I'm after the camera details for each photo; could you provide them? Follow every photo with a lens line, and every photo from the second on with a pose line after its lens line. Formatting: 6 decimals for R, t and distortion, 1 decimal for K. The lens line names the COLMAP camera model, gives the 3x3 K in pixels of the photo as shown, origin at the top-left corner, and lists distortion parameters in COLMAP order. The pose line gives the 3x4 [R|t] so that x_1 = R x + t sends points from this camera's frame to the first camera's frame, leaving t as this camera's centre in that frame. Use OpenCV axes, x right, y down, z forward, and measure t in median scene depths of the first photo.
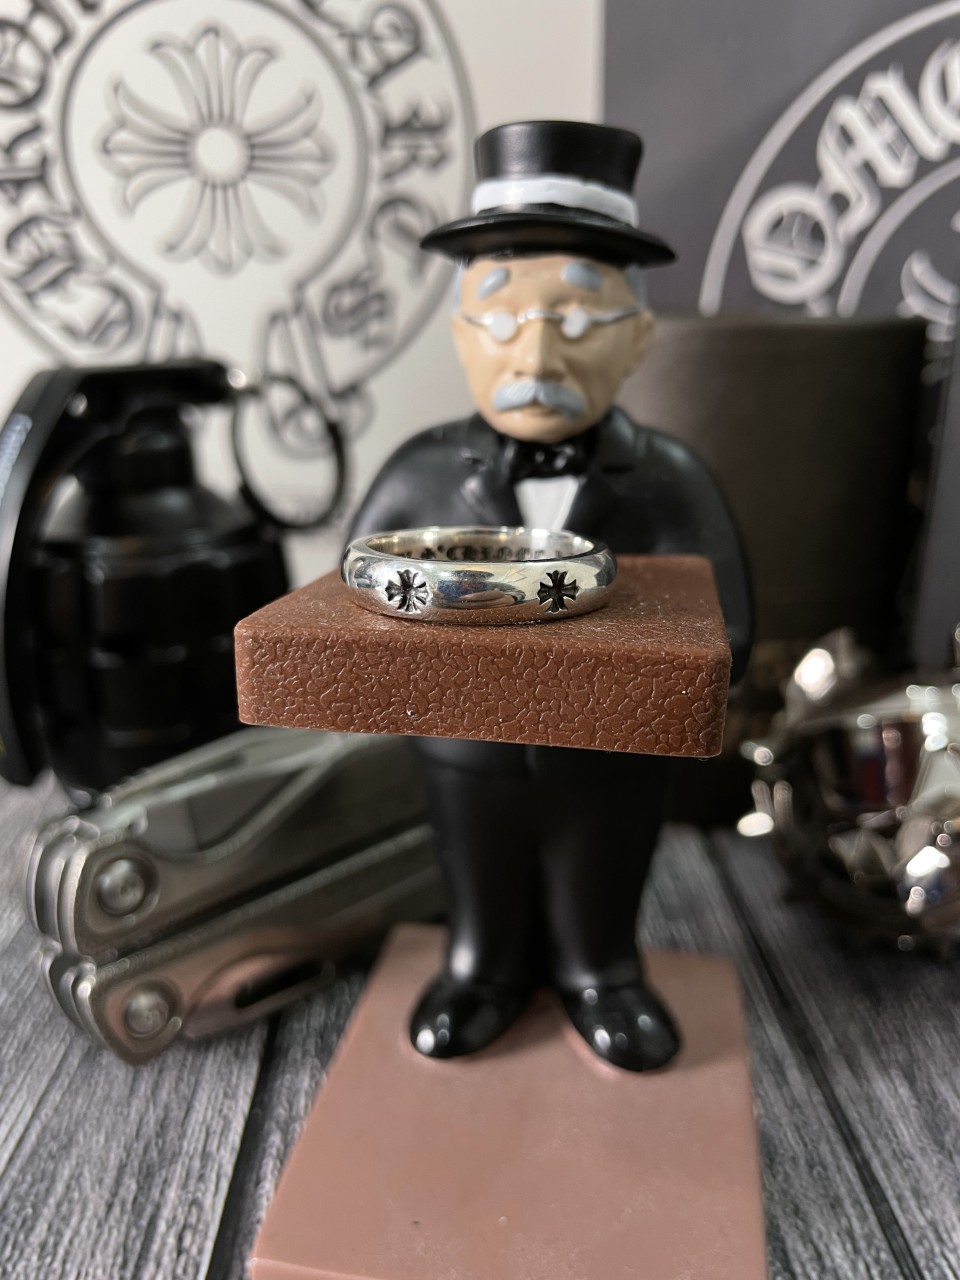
lens RADIAL K [[1022.6, 0, 460.2], [0, 1022.6, 661.4], [0, 0, 1]] dist [0.000574, -0.089441]
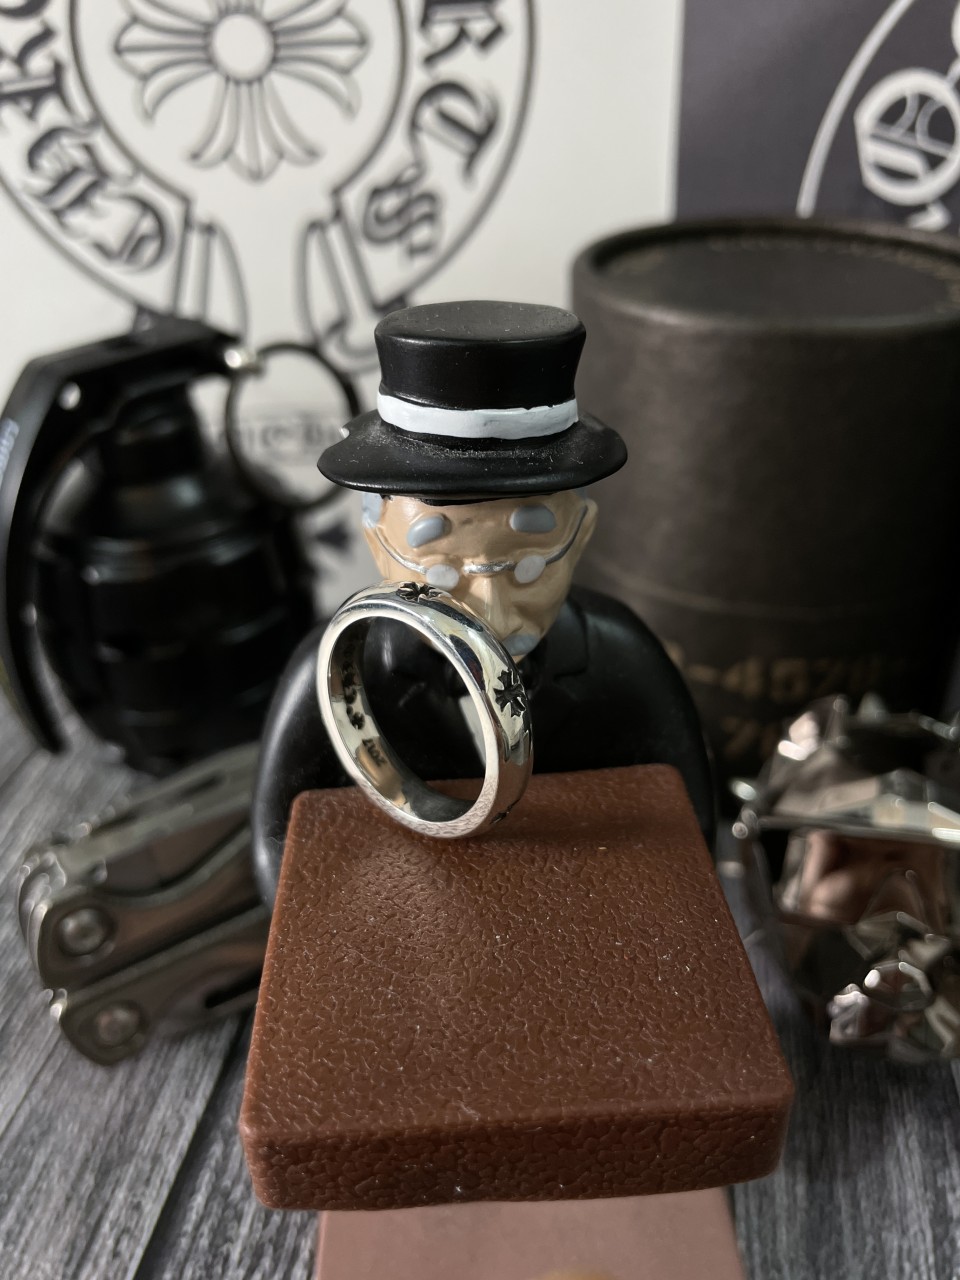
lens RADIAL K [[1022.6, 0, 460.2], [0, 1022.6, 661.4], [0, 0, 1]] dist [0.000574, -0.089441]
pose [[0.983877, 0.069142, -0.164943, 0.232710], [-0.025643, 0.967256, 0.252504, -0.348440], [0.177001, -0.244203, 0.953434, 0.091481]]
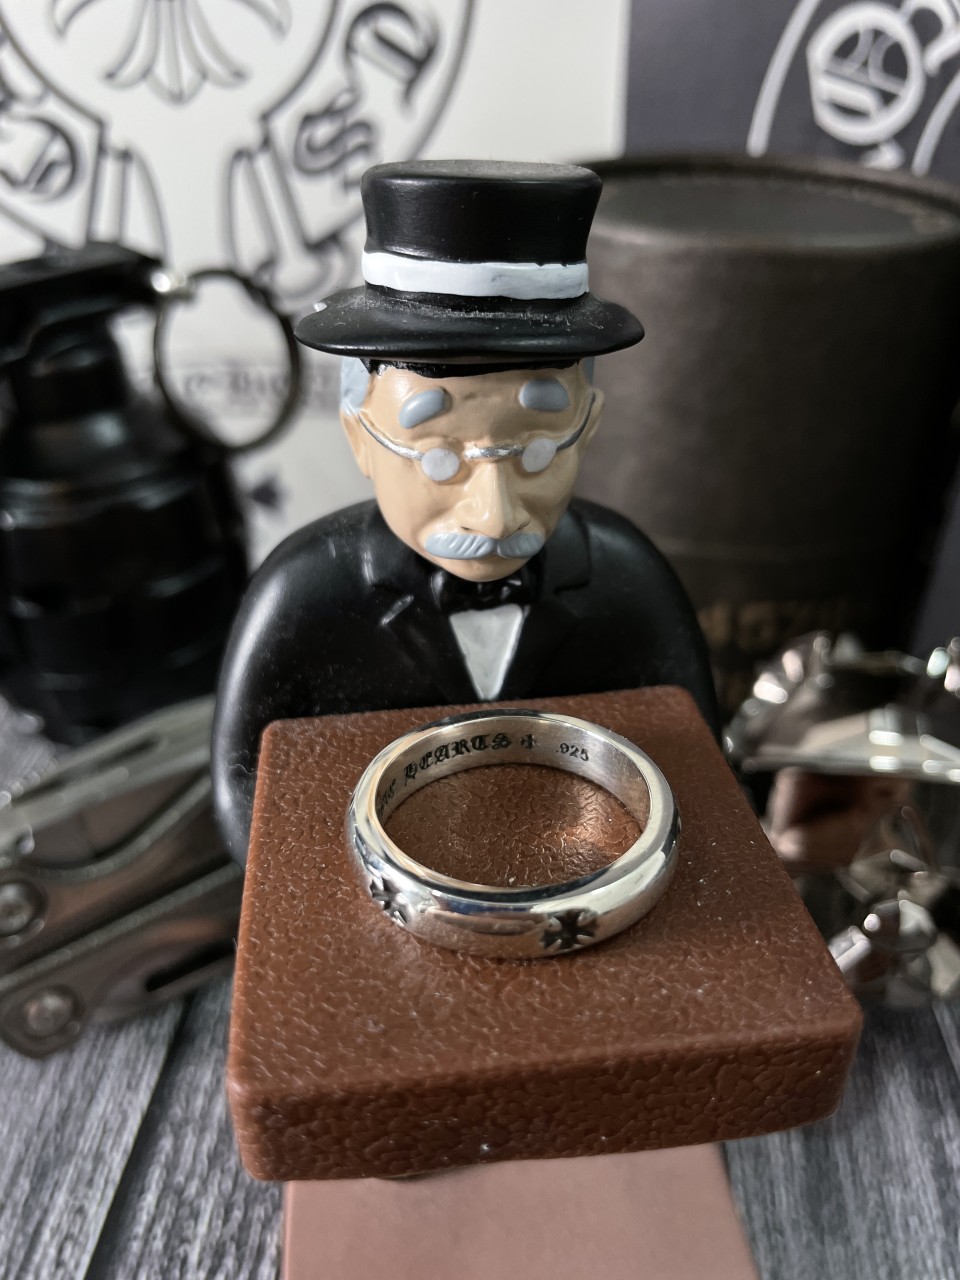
lens RADIAL K [[1030.7, 0, 471.0], [0, 1030.7, 670.2], [0, 0, 1]] dist [-0.001750, -0.086443]
pose [[0.996237, 0.052445, -0.068998, 0.170723], [-0.032648, 0.964575, 0.261780, -0.272367], [0.080283, -0.258542, 0.962658, 0.142617]]
